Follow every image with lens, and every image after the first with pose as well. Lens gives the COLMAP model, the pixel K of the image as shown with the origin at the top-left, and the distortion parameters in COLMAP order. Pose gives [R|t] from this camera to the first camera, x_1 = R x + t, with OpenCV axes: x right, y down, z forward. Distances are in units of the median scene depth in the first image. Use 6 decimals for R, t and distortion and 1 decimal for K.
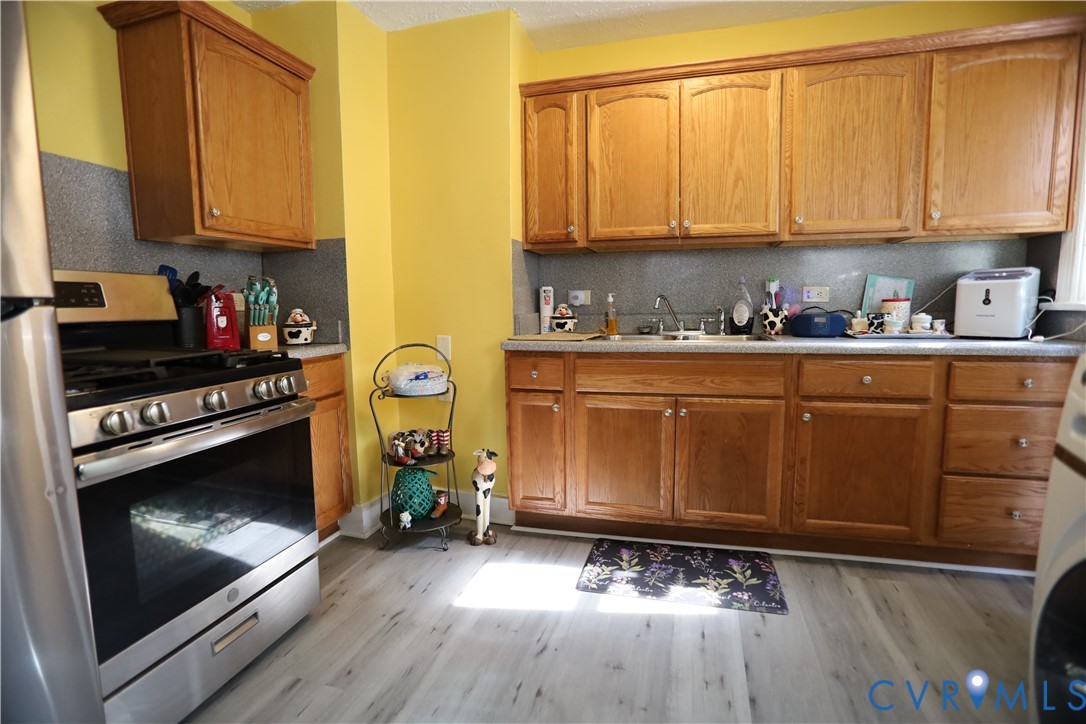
lens RADIAL K [[532.7, 0, 543.0], [0, 532.7, 362.0], [0, 0, 1]] dist [-0.078025, 0.038769]
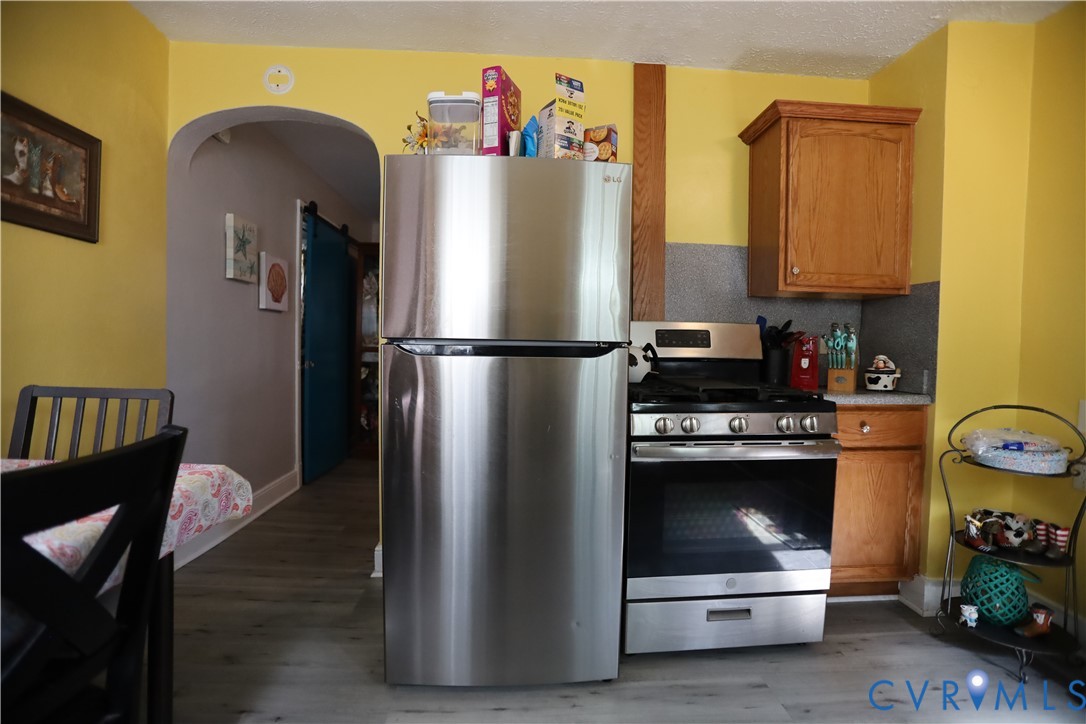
lens RADIAL K [[532.7, 0, 543.0], [0, 532.7, 362.0], [0, 0, 1]] dist [-0.078025, 0.038769]
pose [[0.345372, 0.053088, -0.936963, 0.244469], [-0.124111, 0.992213, 0.010470, -0.019392], [0.930223, 0.112671, 0.349271, 0.057011]]
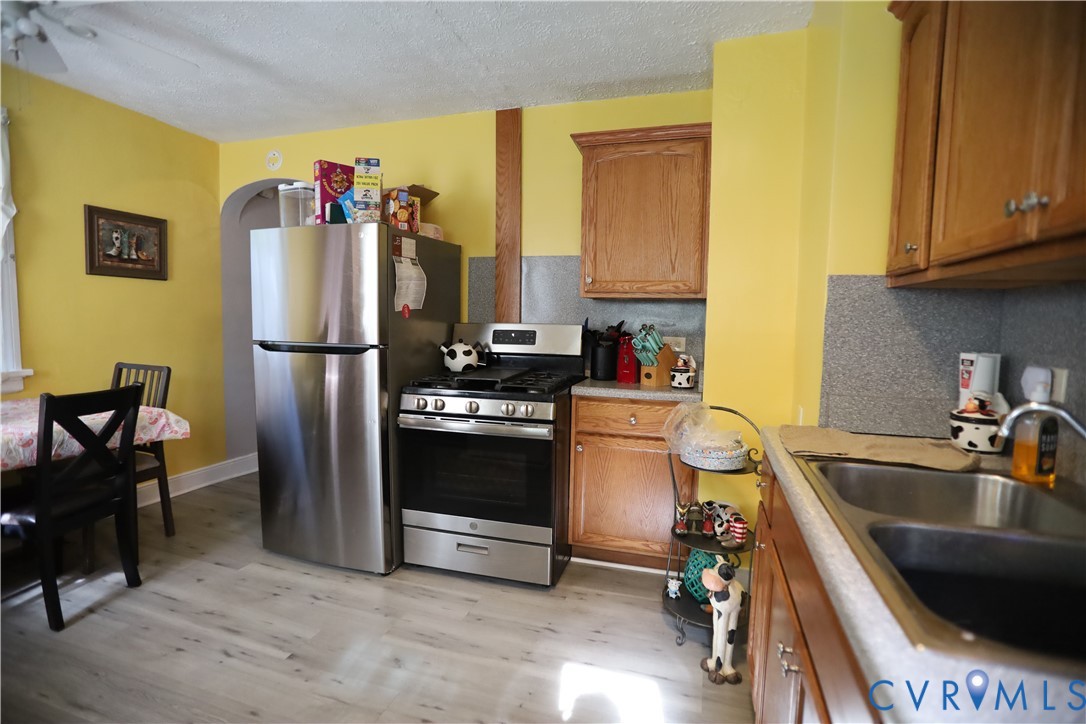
lens RADIAL K [[536.8, 0, 543.0], [0, 536.8, 362.0], [0, 0, 1]] dist [-0.084935, 0.058212]
pose [[-0.027815, 0.098227, -0.994775, 0.656035], [-0.124851, 0.987026, 0.100953, -0.166767], [0.991786, 0.127007, -0.015191, 0.756816]]
